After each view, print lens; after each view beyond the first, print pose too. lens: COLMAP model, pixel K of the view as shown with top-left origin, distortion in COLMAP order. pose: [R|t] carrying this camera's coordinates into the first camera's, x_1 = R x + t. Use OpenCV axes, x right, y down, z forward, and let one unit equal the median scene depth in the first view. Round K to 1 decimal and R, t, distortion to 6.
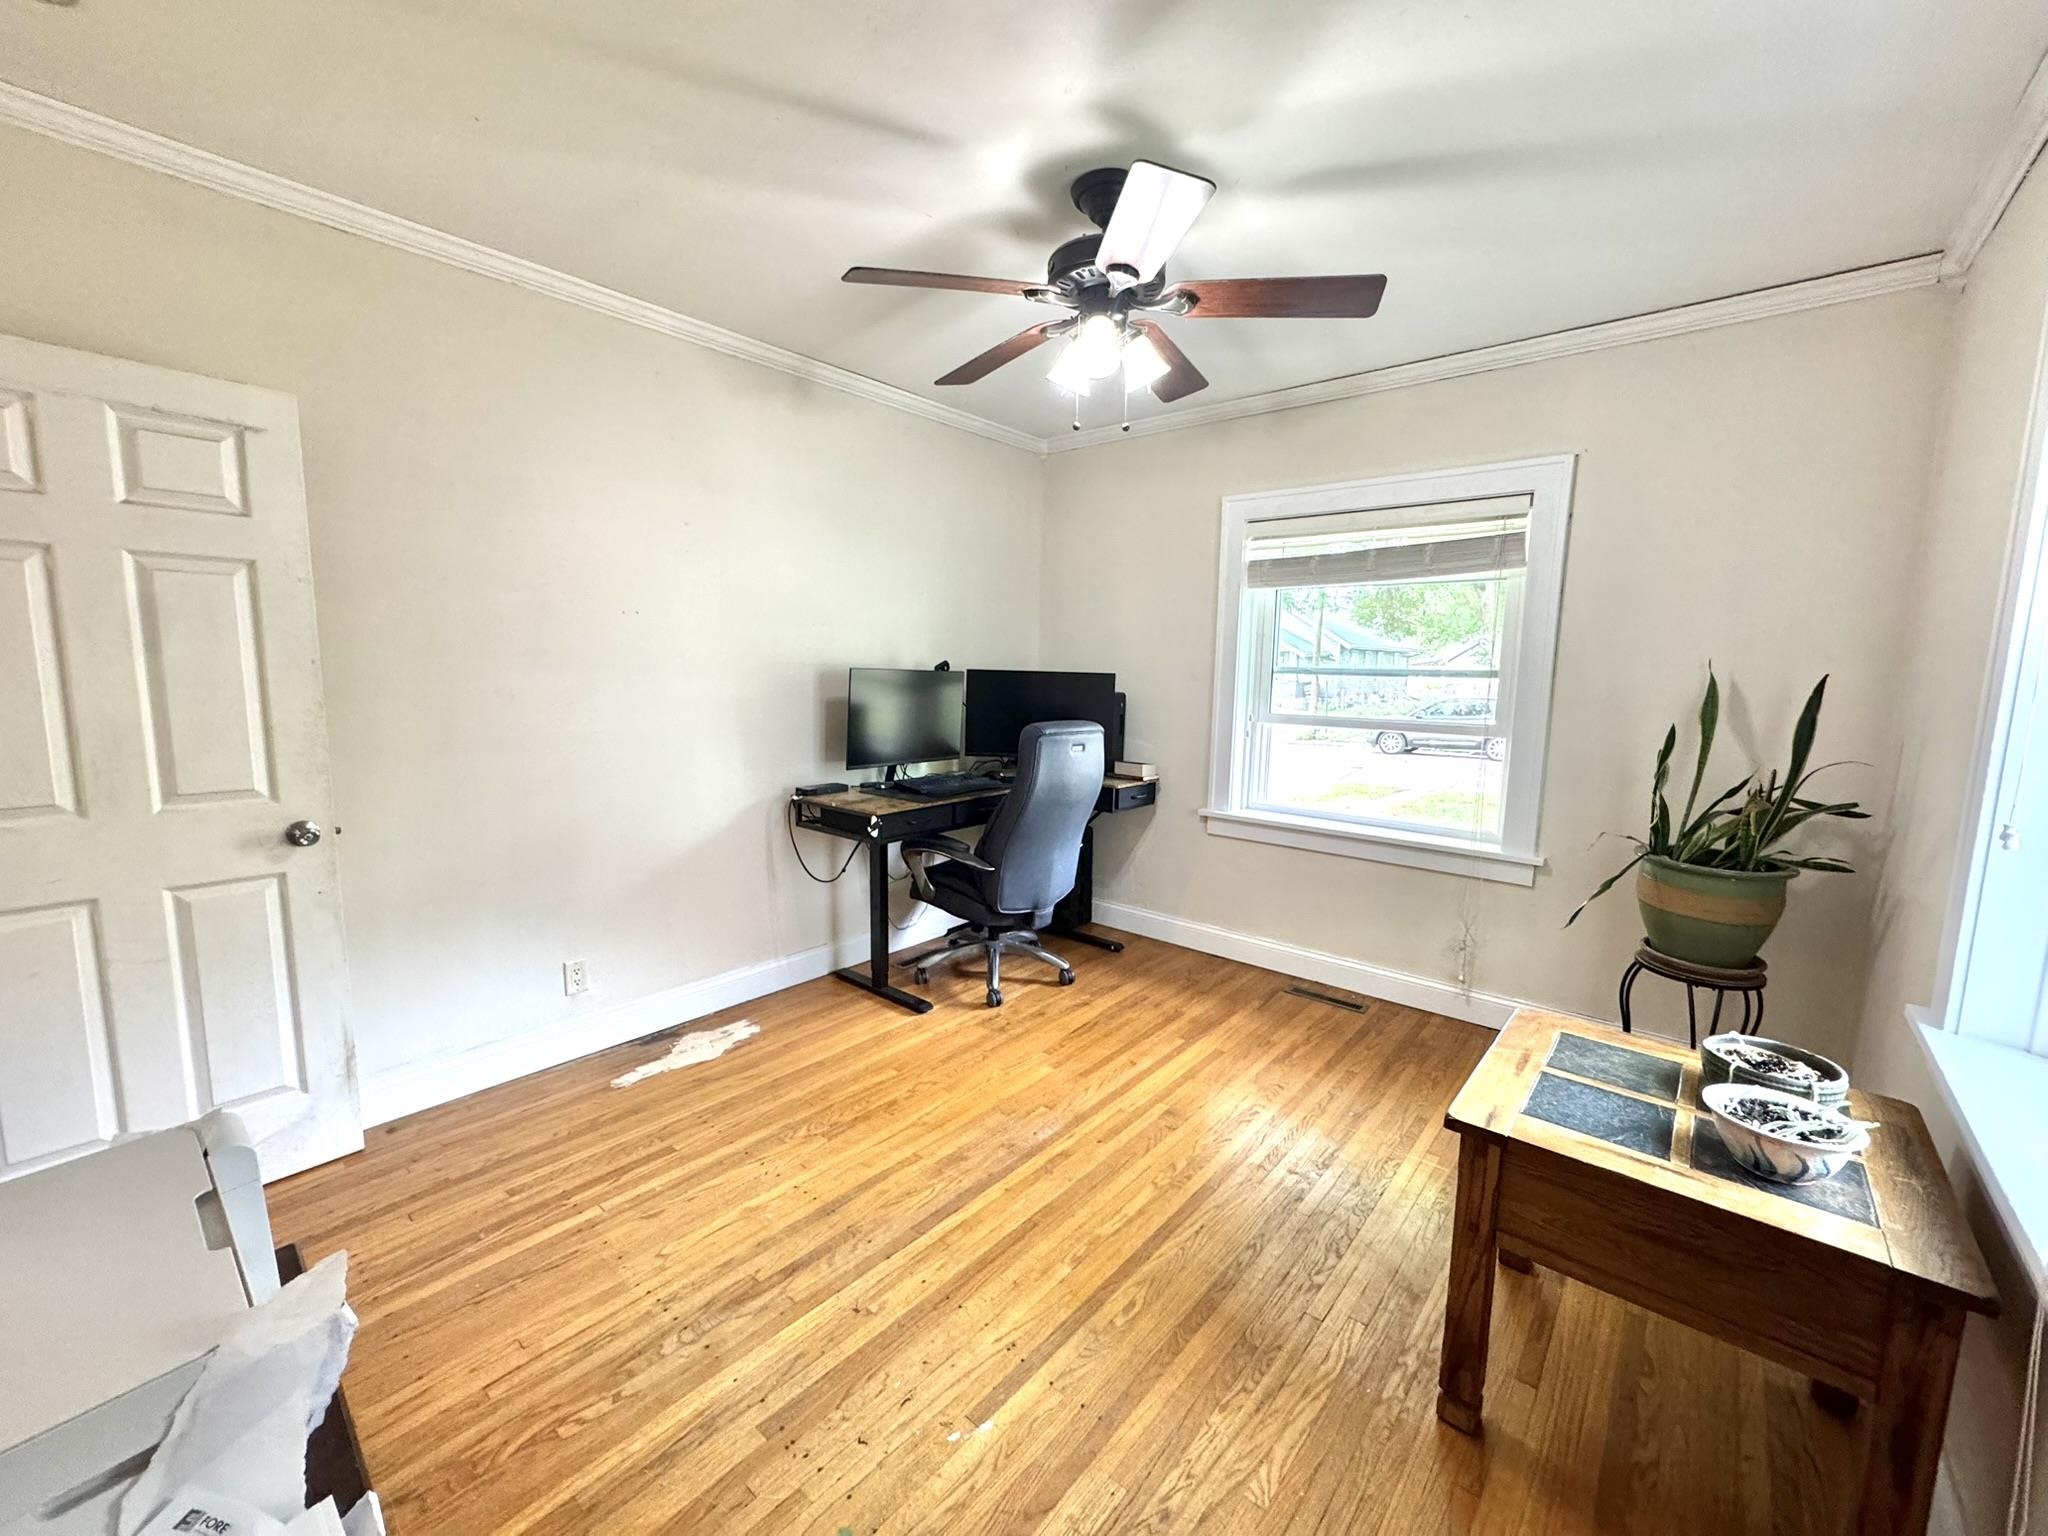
lens RADIAL K [[816.7, 0, 1024.5], [0, 816.7, 767.0], [0, 0, 1]] dist [-0.002062, 0.000208]
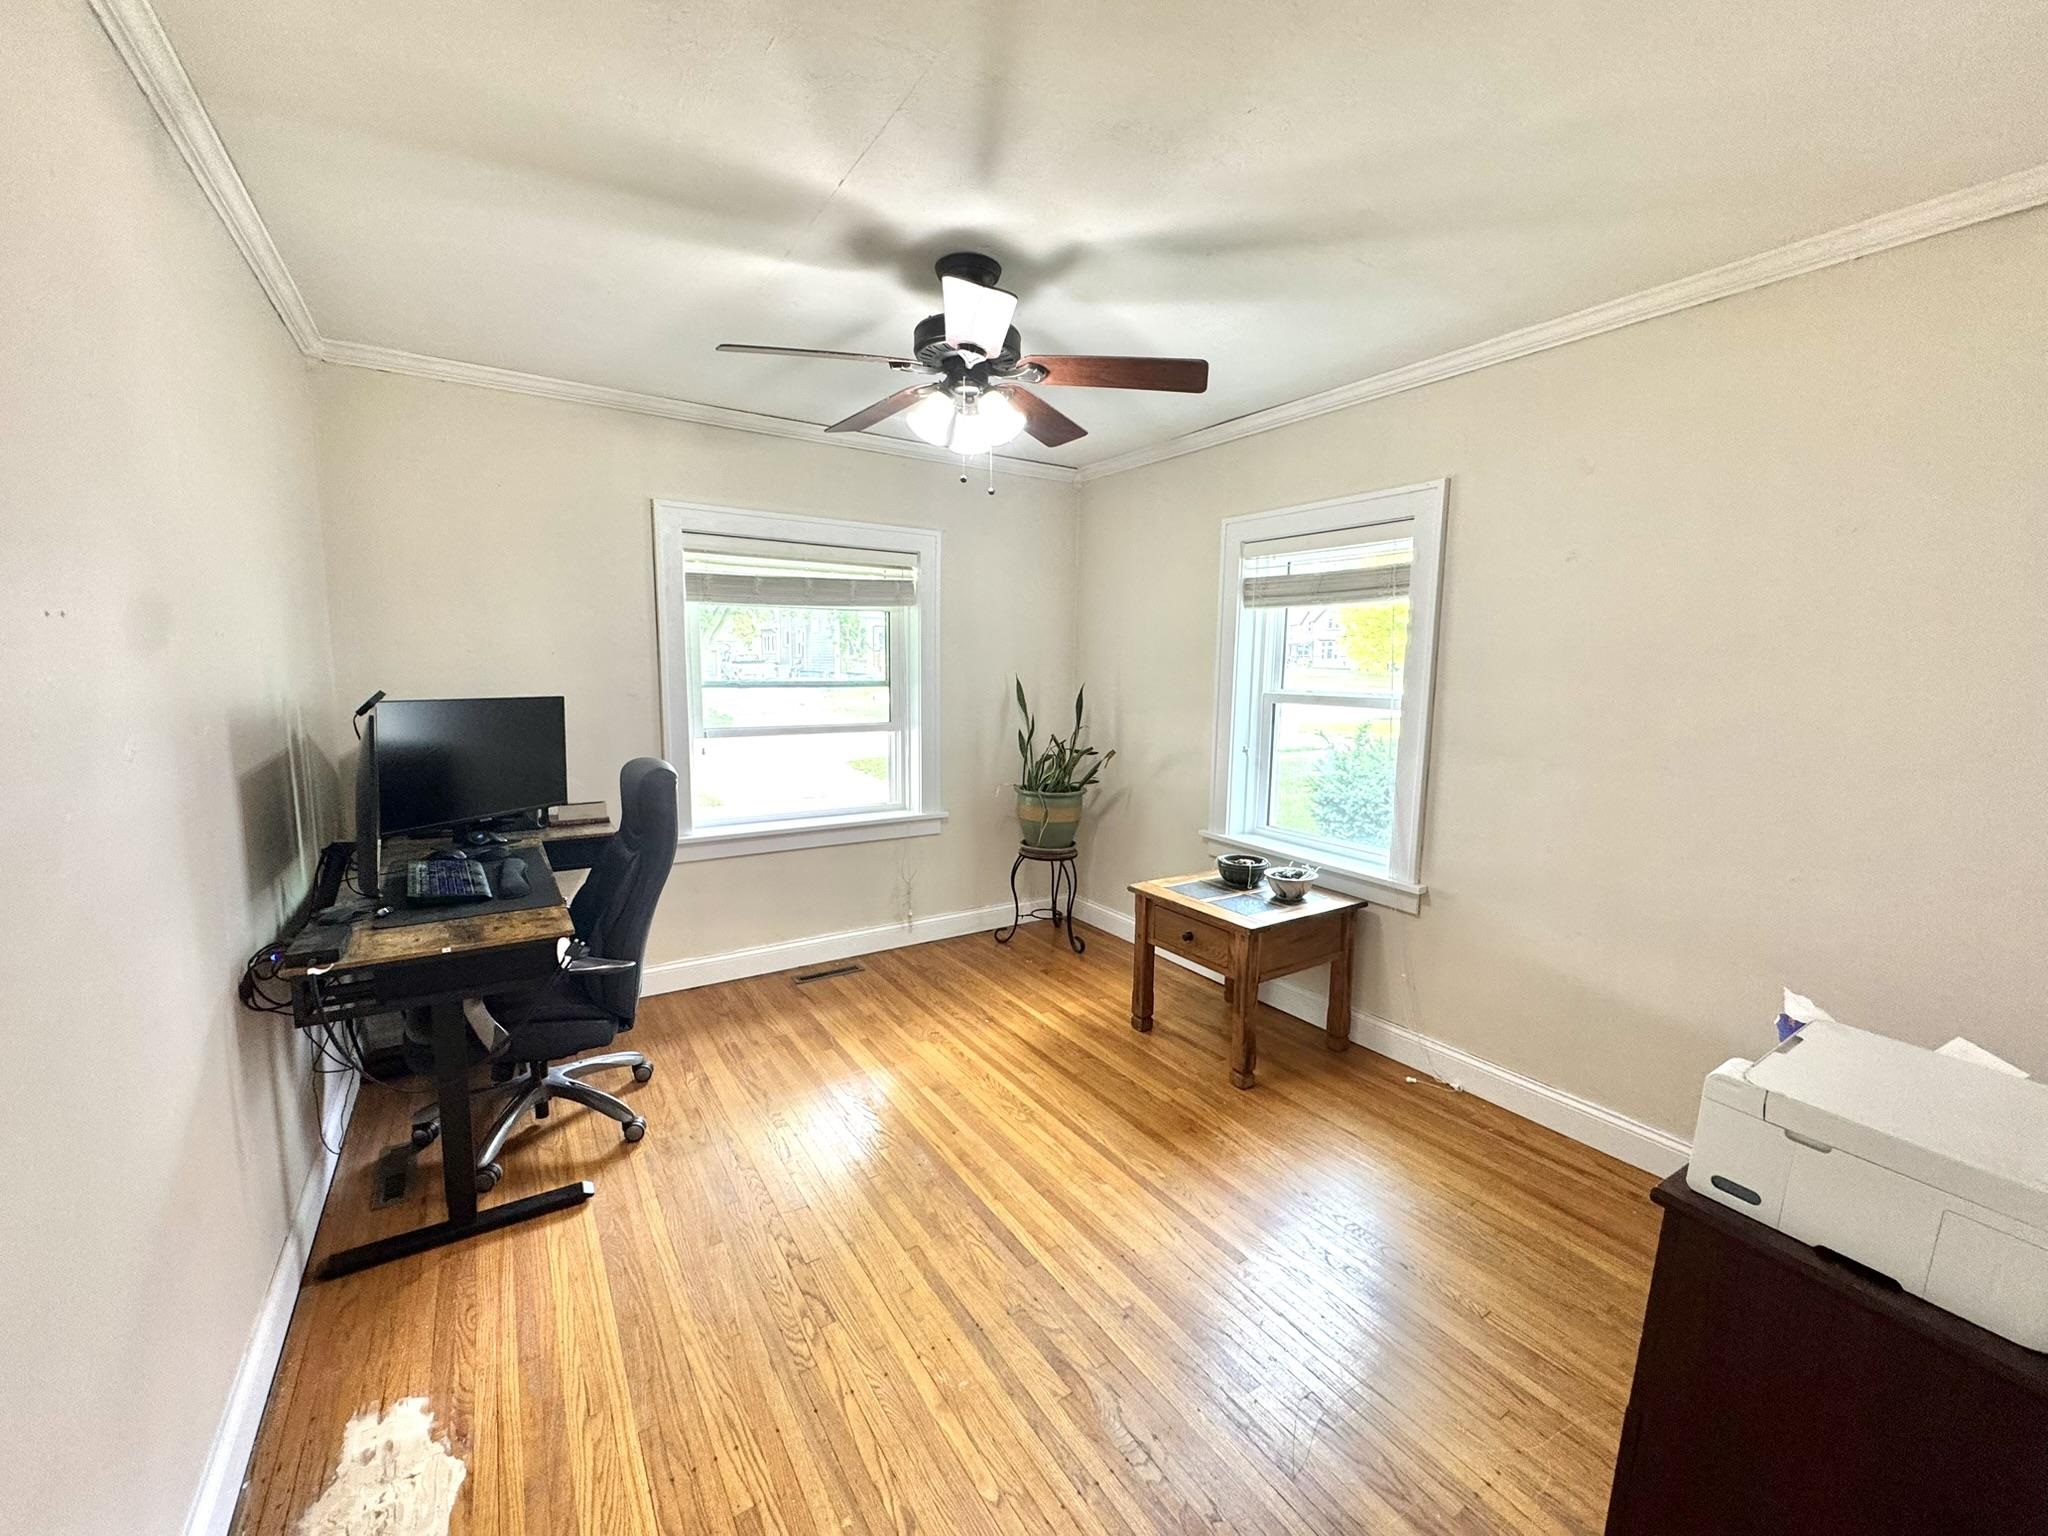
lens RADIAL K [[816.7, 0, 1021.0], [0, 816.7, 767.9], [0, 0, 1]] dist [-0.002062, 0.000208]
pose [[0.287530, -0.137530, 0.947846, -0.663149], [0.115294, 0.987410, 0.108296, -0.101911], [-0.950807, 0.078143, 0.299767, 0.429420]]
